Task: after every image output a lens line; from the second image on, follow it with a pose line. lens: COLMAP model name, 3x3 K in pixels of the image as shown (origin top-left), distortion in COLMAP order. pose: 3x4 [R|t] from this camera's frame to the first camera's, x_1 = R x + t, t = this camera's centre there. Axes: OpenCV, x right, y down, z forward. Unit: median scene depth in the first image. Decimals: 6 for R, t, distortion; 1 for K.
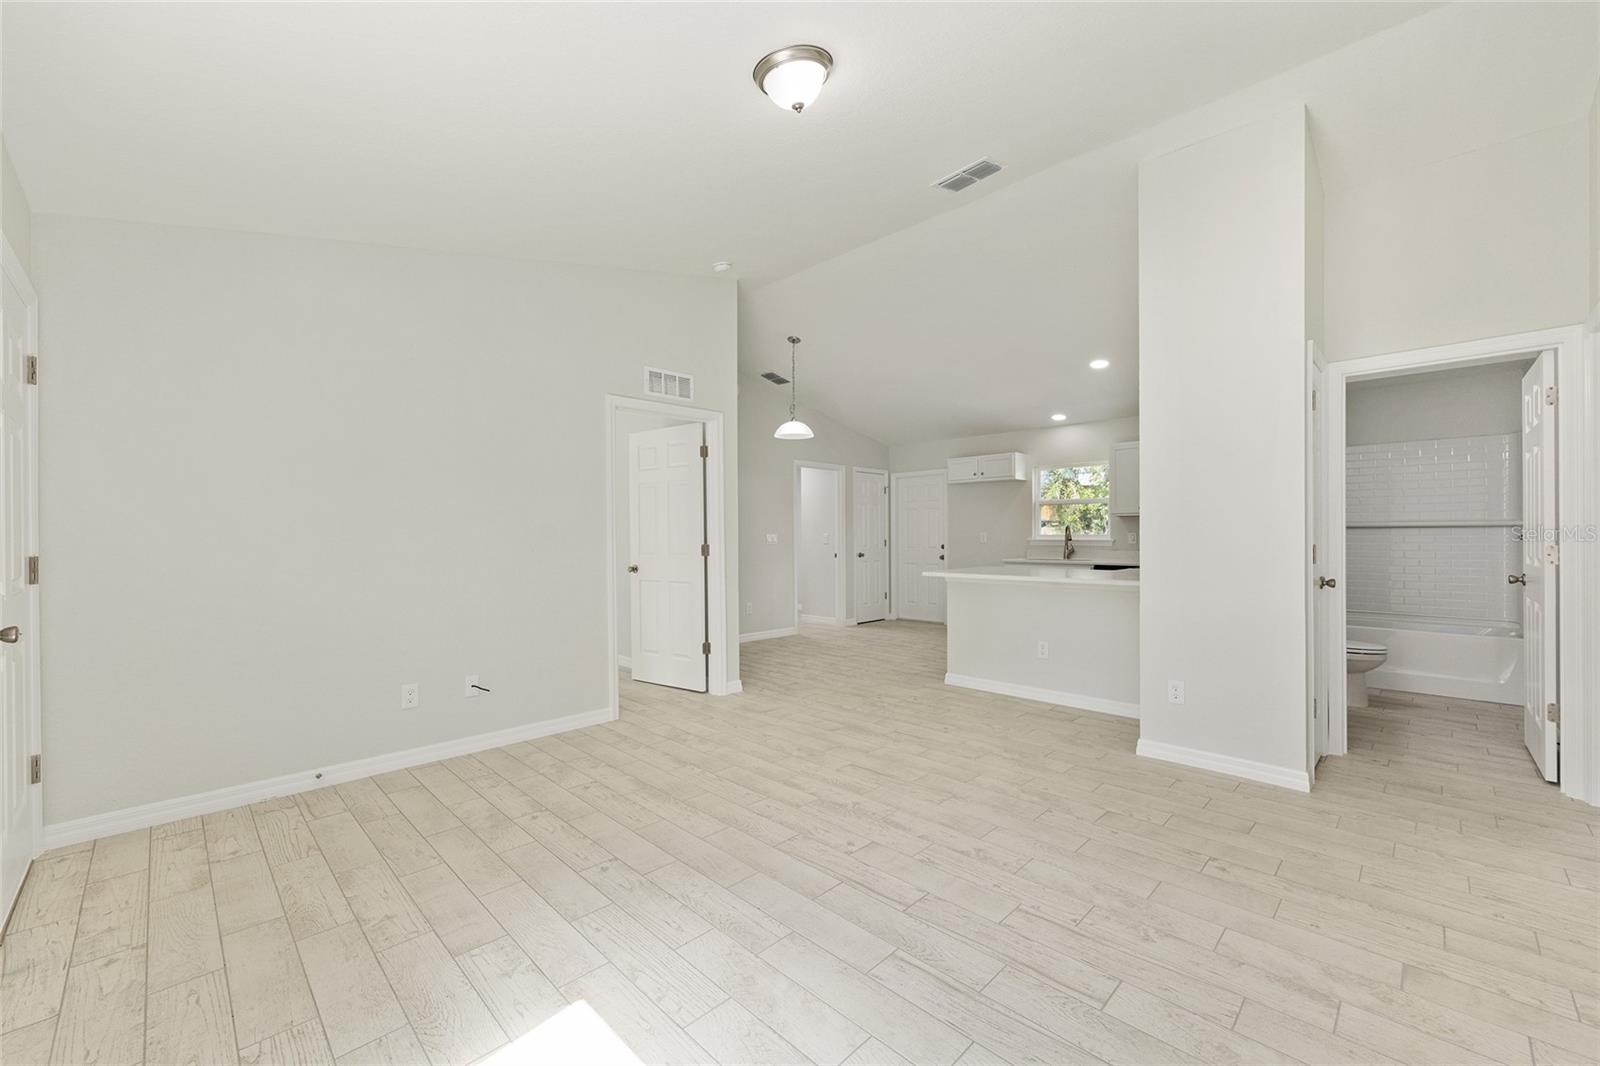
lens RADIAL K [[640.3, 0, 799.5], [0, 640.3, 534.3], [0, 0, 1]] dist [-0.002833, 0.001621]
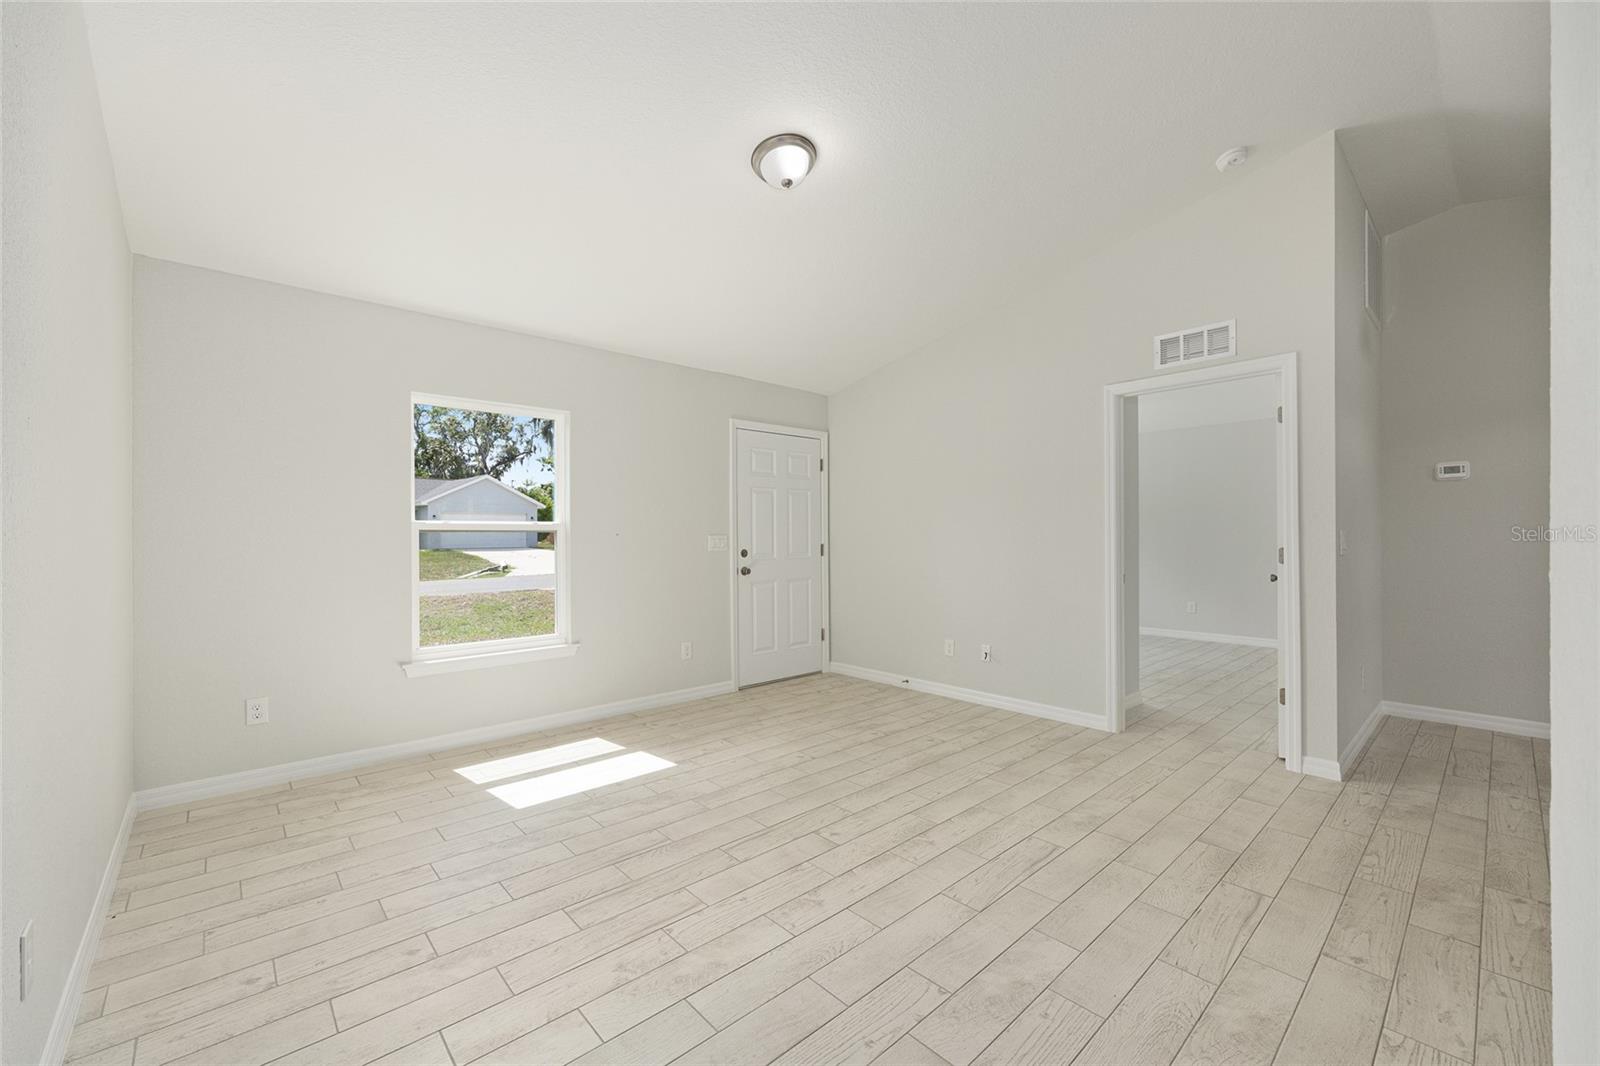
lens RADIAL K [[640.3, 0, 802.5], [0, 640.3, 530.2], [0, 0, 1]] dist [-0.002833, 0.001621]
pose [[-0.047005, -0.004917, -0.998883, 0.835548], [0.005825, 0.999970, -0.005196, -0.002861], [0.998878, -0.006063, -0.046975, 0.746250]]
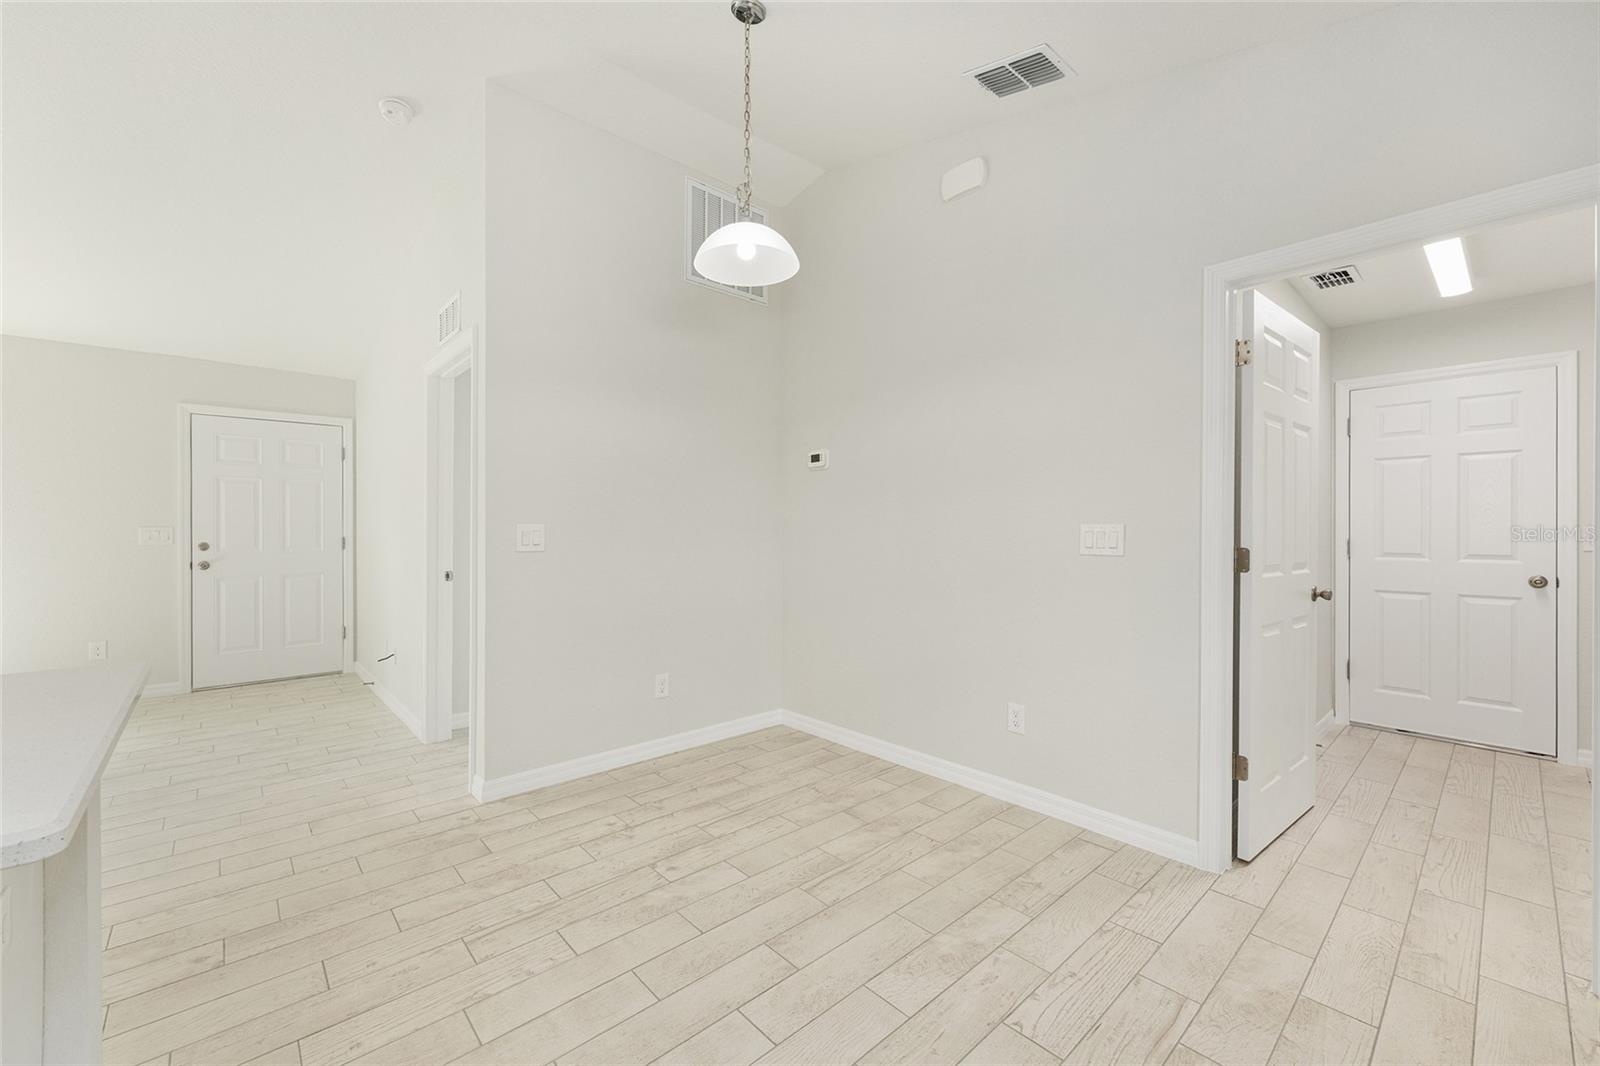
lens RADIAL K [[640.3, 0, 800.3], [0, 640.3, 530.5], [0, 0, 1]] dist [-0.002833, 0.001621]
pose [[-0.051032, 0.006006, -0.998679, 0.680253], [0.002347, 0.999980, 0.005894, 0.001849], [0.998694, -0.002043, -0.051045, 1.942703]]
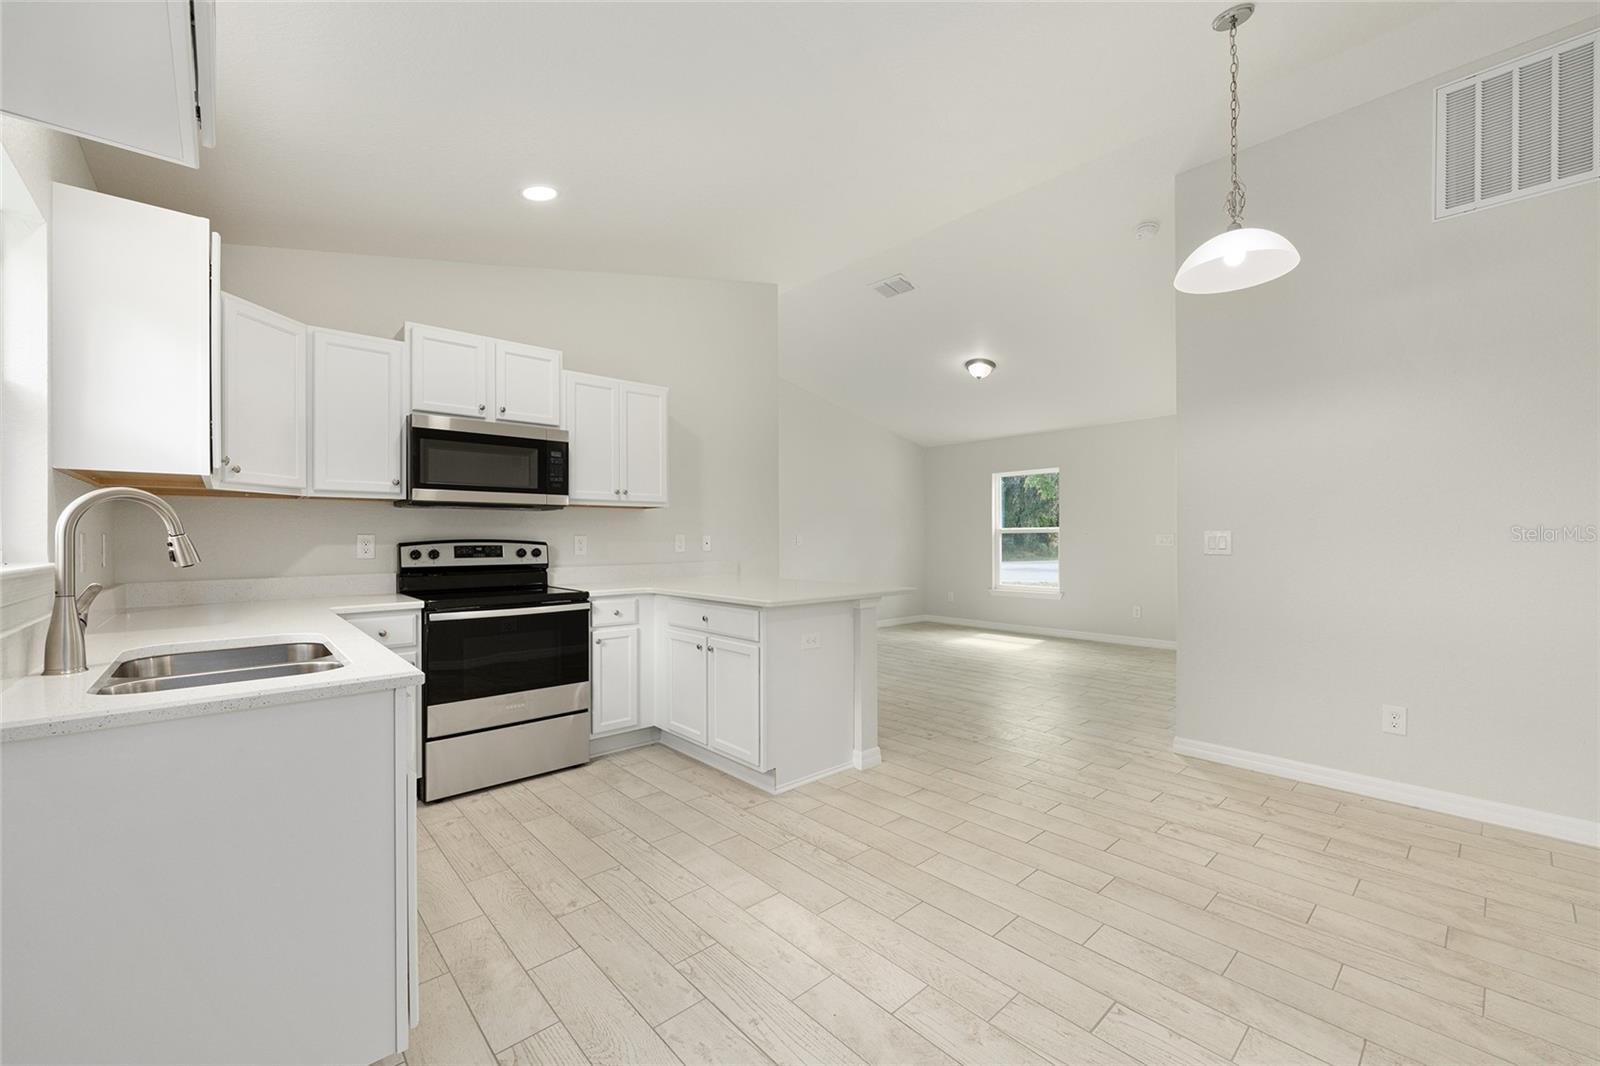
lens RADIAL K [[640.3, 0, 803.1], [0, 640.3, 534.9], [0, 0, 1]] dist [-0.002833, 0.001621]
pose [[-0.998801, 0.009194, 0.048081, 0.424113], [0.008961, 0.999947, -0.005046, 0.003426], [-0.048125, -0.004609, -0.998831, 2.570723]]
